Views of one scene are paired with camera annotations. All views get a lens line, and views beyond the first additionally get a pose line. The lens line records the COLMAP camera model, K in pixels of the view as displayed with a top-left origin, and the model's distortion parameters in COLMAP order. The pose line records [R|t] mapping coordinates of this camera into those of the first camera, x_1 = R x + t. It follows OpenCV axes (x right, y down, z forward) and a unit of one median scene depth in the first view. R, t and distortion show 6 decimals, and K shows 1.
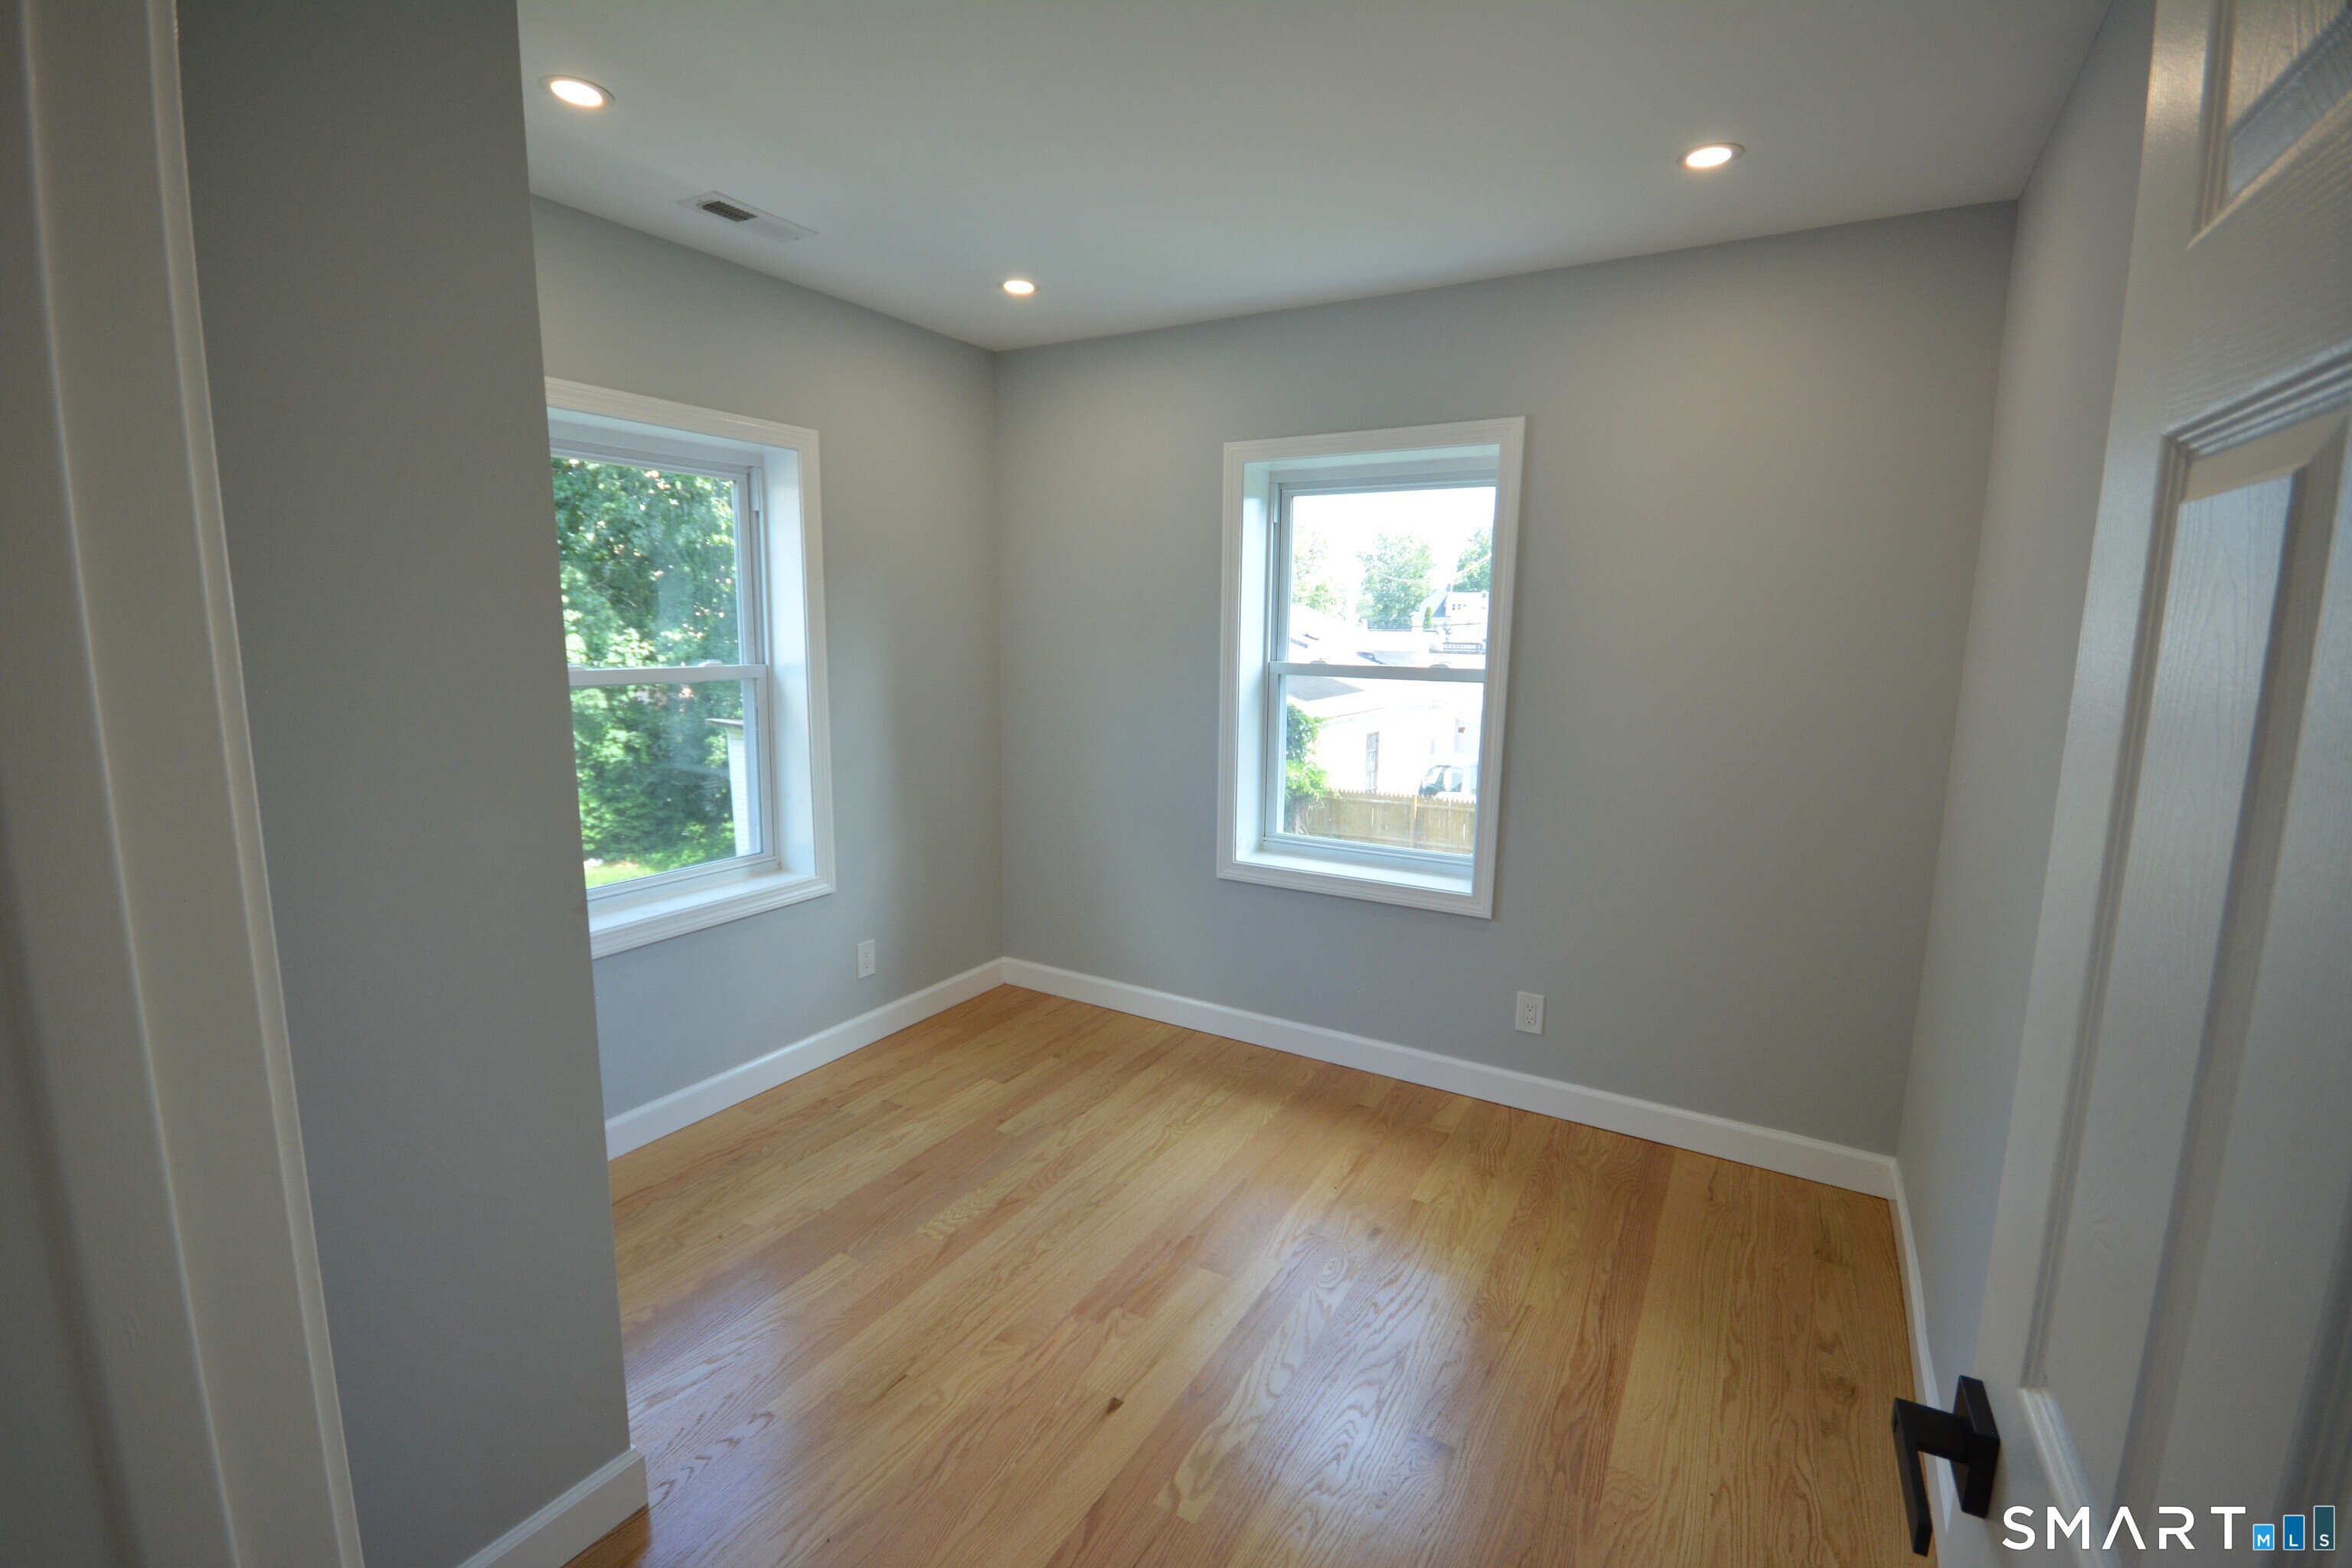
lens RADIAL K [[1053.7, 0, 1176.0], [0, 1053.7, 784.0], [0, 0, 1]] dist [0.006226, -0.005832]
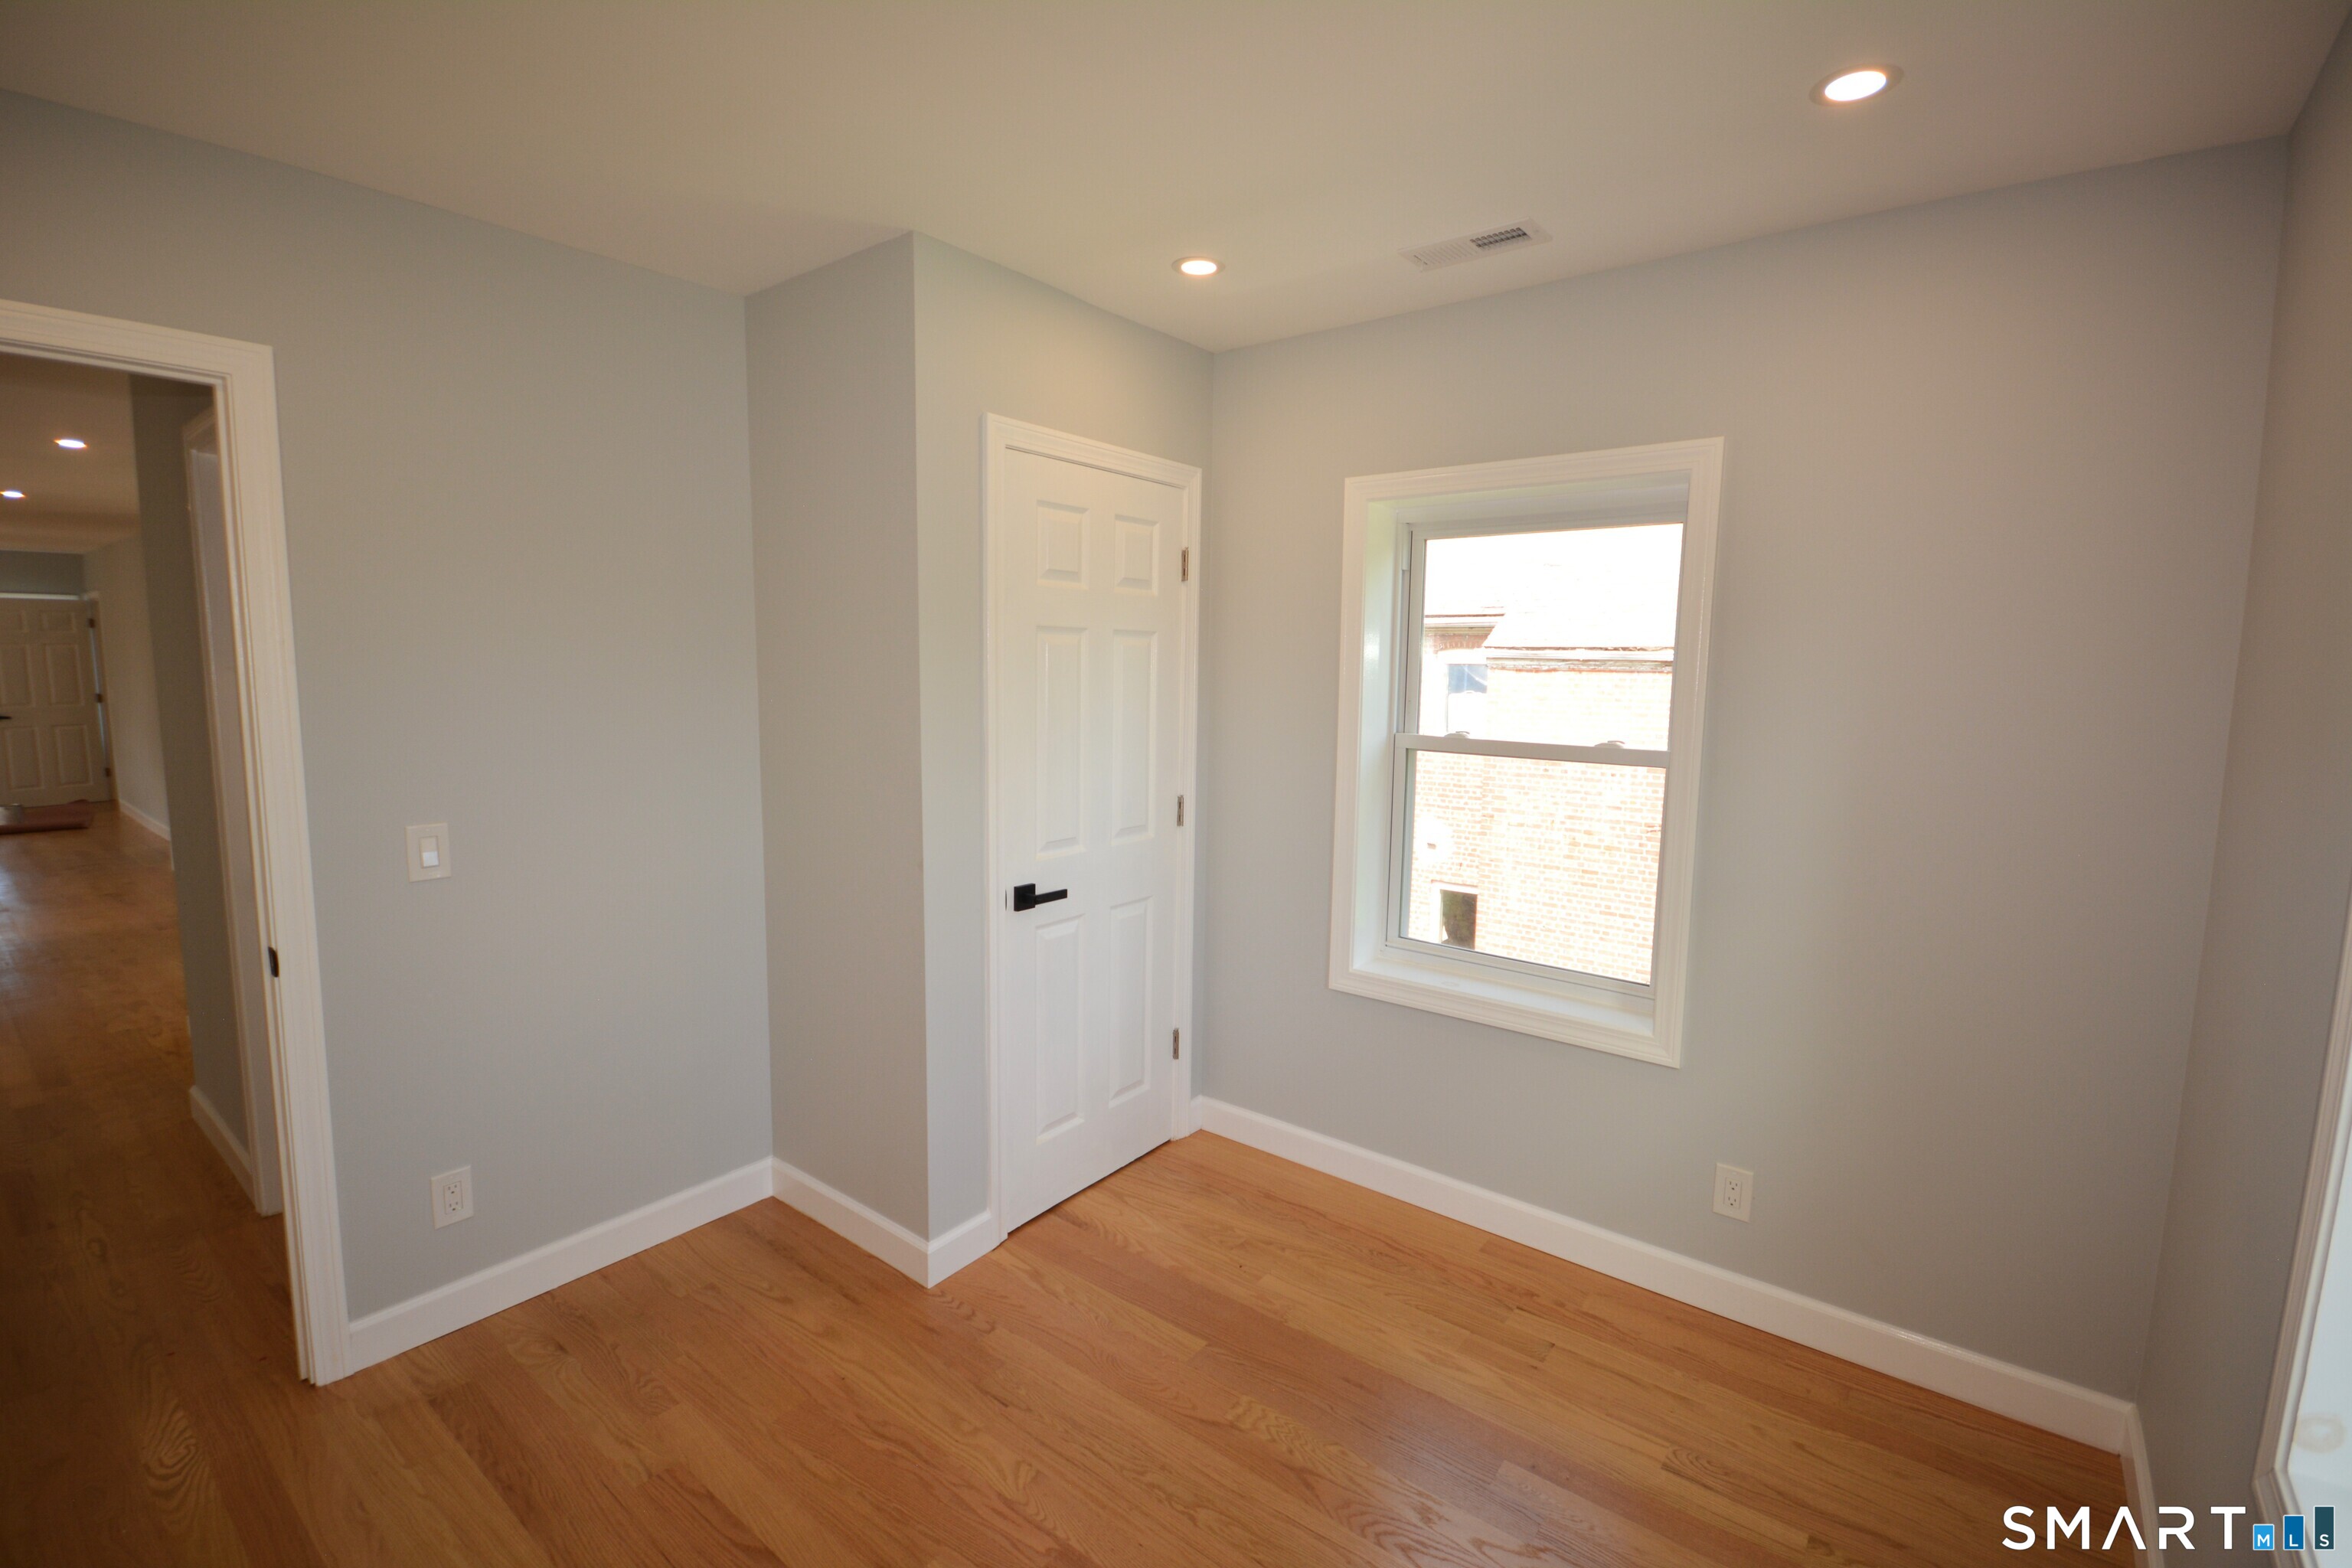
lens RADIAL K [[1053.7, 0, 1176.0], [0, 1053.7, 784.0], [0, 0, 1]] dist [0.006226, -0.005832]
pose [[-0.143613, 0.099431, -0.984626, 0.526660], [-0.171784, 0.977331, 0.123750, -0.147596], [0.974610, 0.186915, -0.123277, 0.917876]]
